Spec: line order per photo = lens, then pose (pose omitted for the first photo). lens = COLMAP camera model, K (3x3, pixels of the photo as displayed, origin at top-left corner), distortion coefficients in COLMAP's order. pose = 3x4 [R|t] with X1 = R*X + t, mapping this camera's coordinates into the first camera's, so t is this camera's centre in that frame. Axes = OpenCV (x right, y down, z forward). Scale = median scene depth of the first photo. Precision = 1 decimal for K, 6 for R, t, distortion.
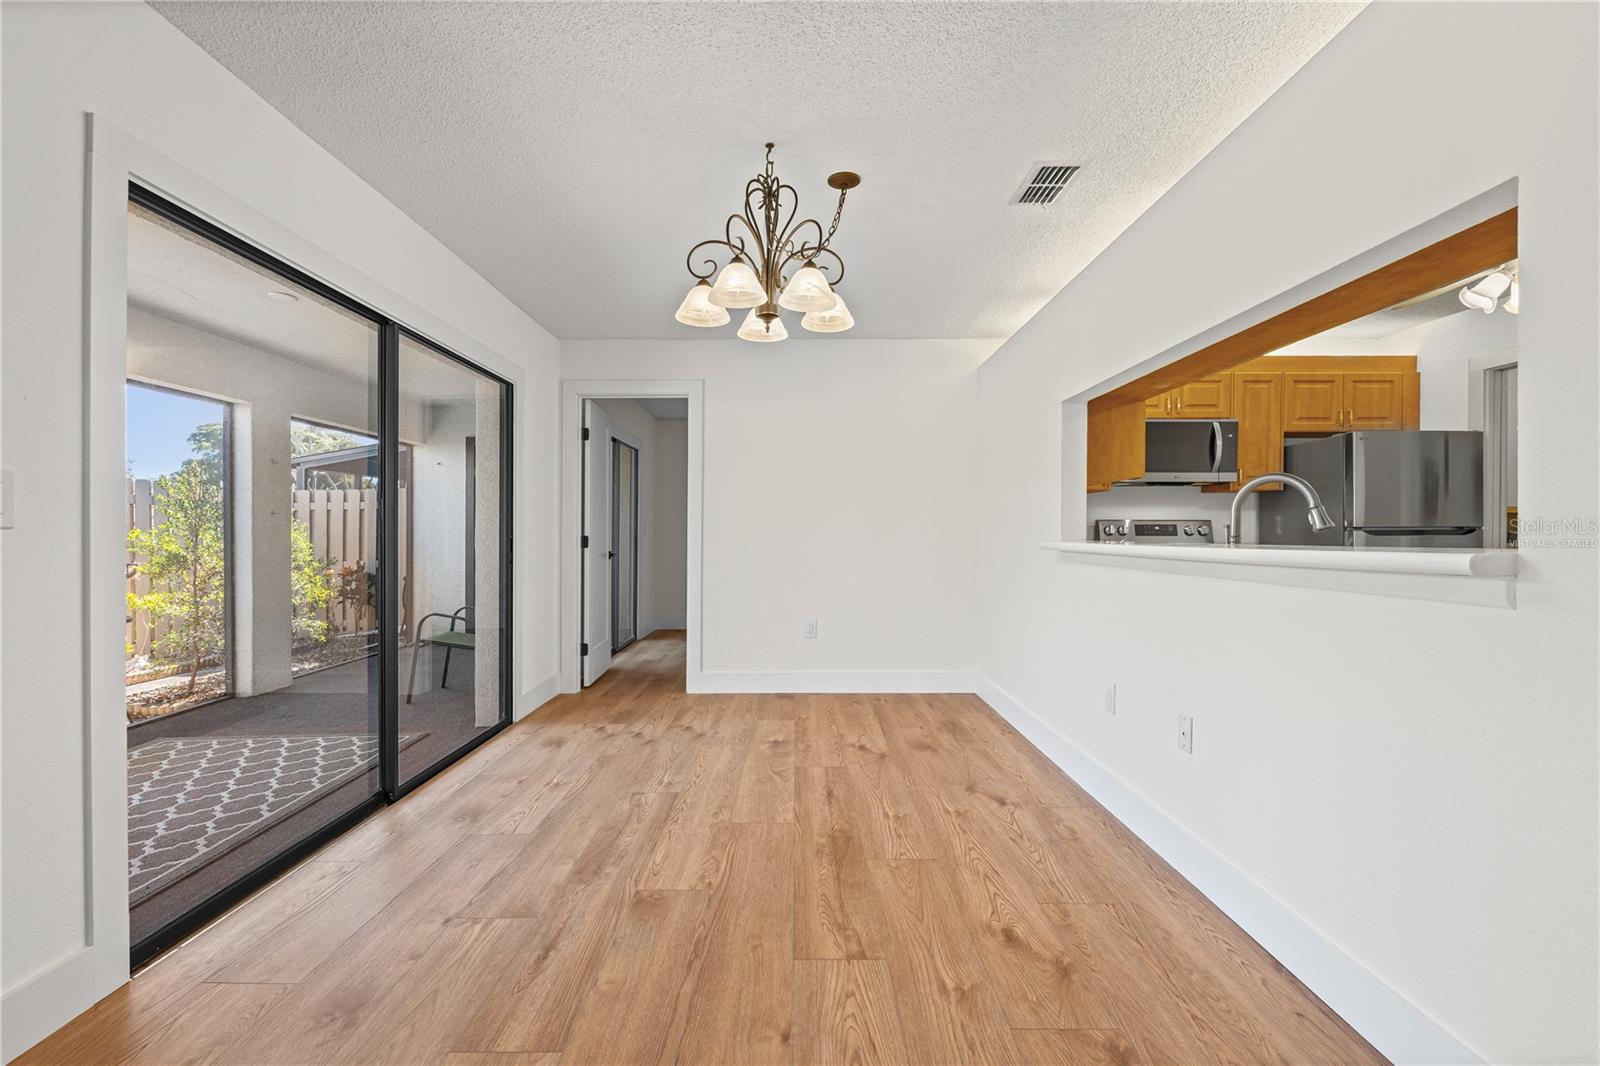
lens RADIAL K [[740.8, 0, 803.6], [0, 740.8, 517.8], [0, 0, 1]] dist [-0.015404, -0.000097]
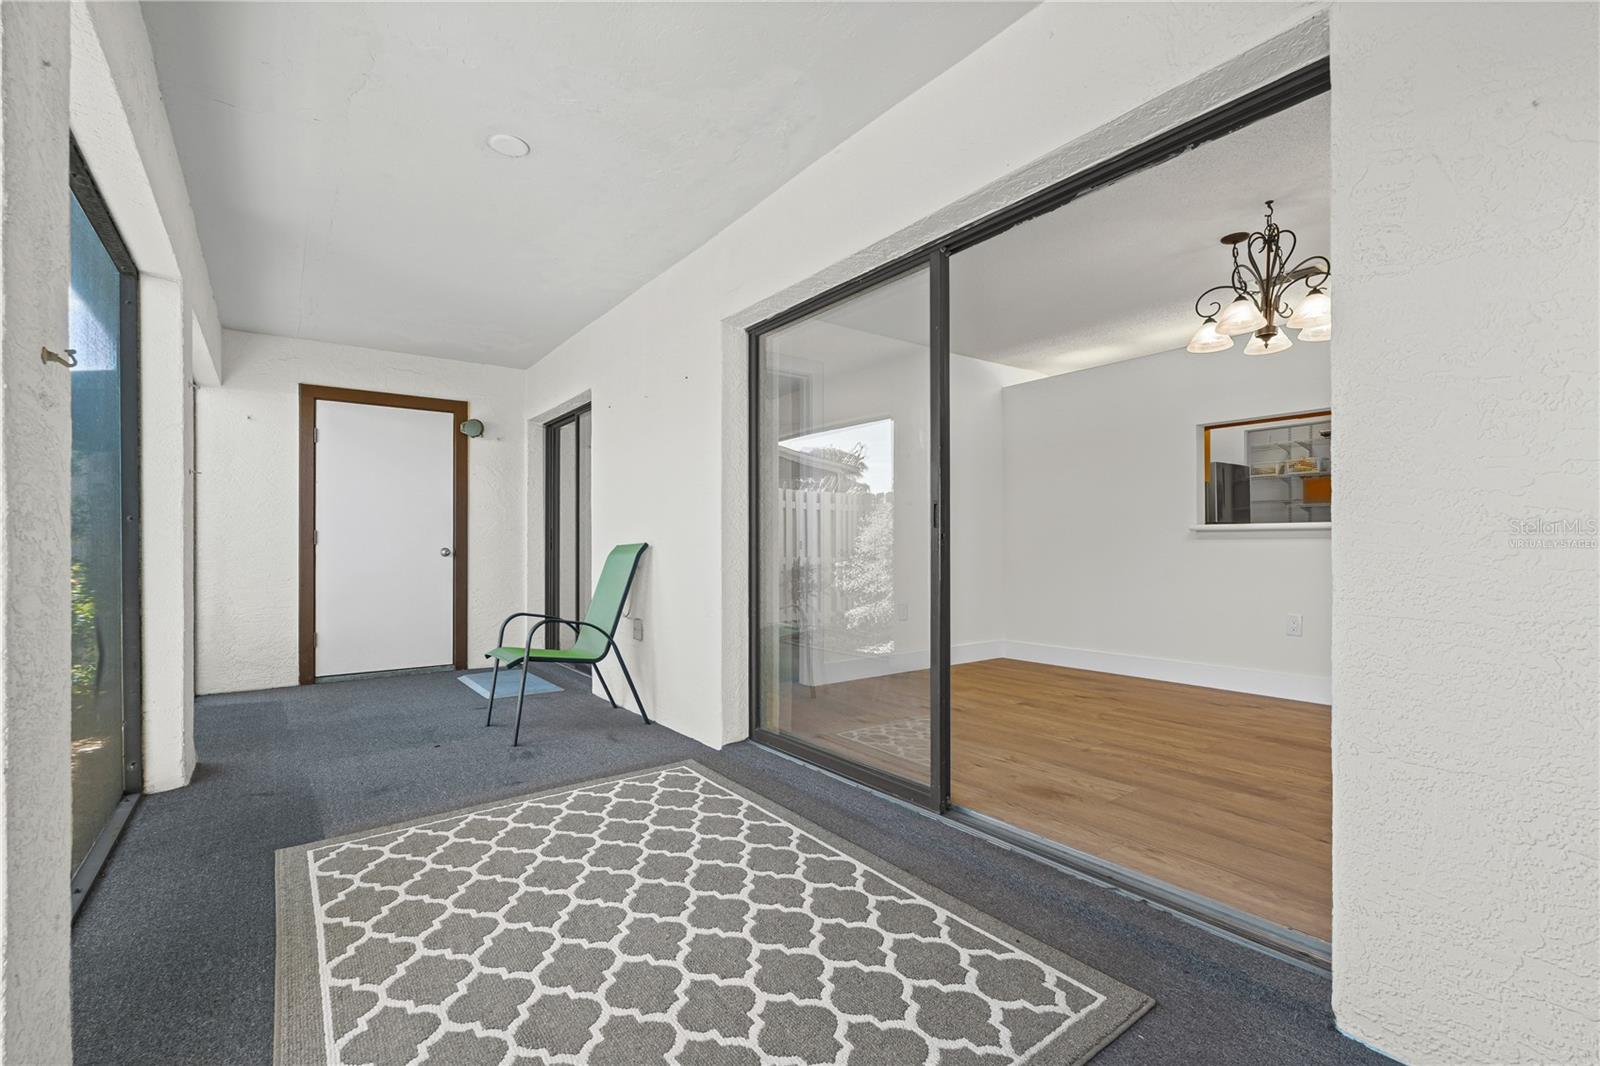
lens RADIAL K [[720.9, 0, 800.0], [0, 720.9, 533.0], [0, 0, 1]] dist [-0.001904, 0.000019]
pose [[0.812530, -0.000106, 0.582920, -0.775310], [-0.000021, 1.000000, 0.000211, 0.036101], [-0.582920, -0.000184, 0.812530, 0.253402]]
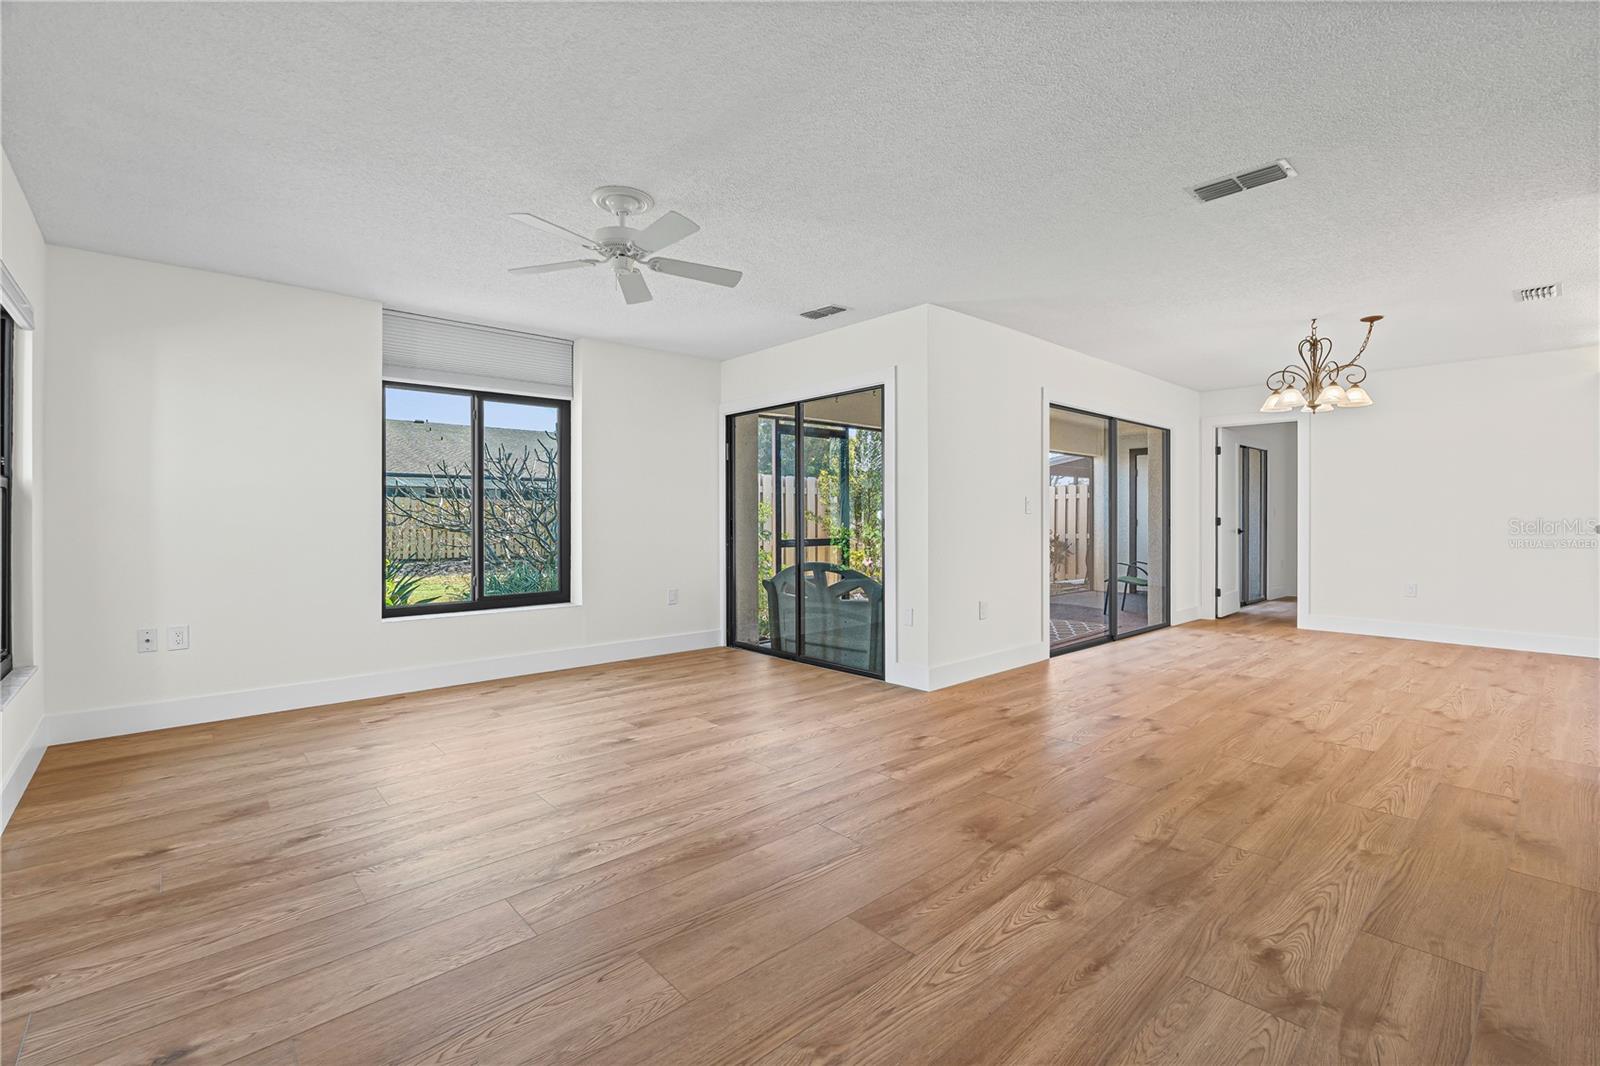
lens RADIAL K [[728.6, 0, 788.6], [0, 728.6, 499.5], [0, 0, 1]] dist [-0.011147, 0.000267]
pose [[0.671013, -0.005312, -0.741427, 0.247102], [0.005708, 0.999982, -0.001999, -0.016489], [0.741424, -0.002890, 0.671031, -0.742791]]
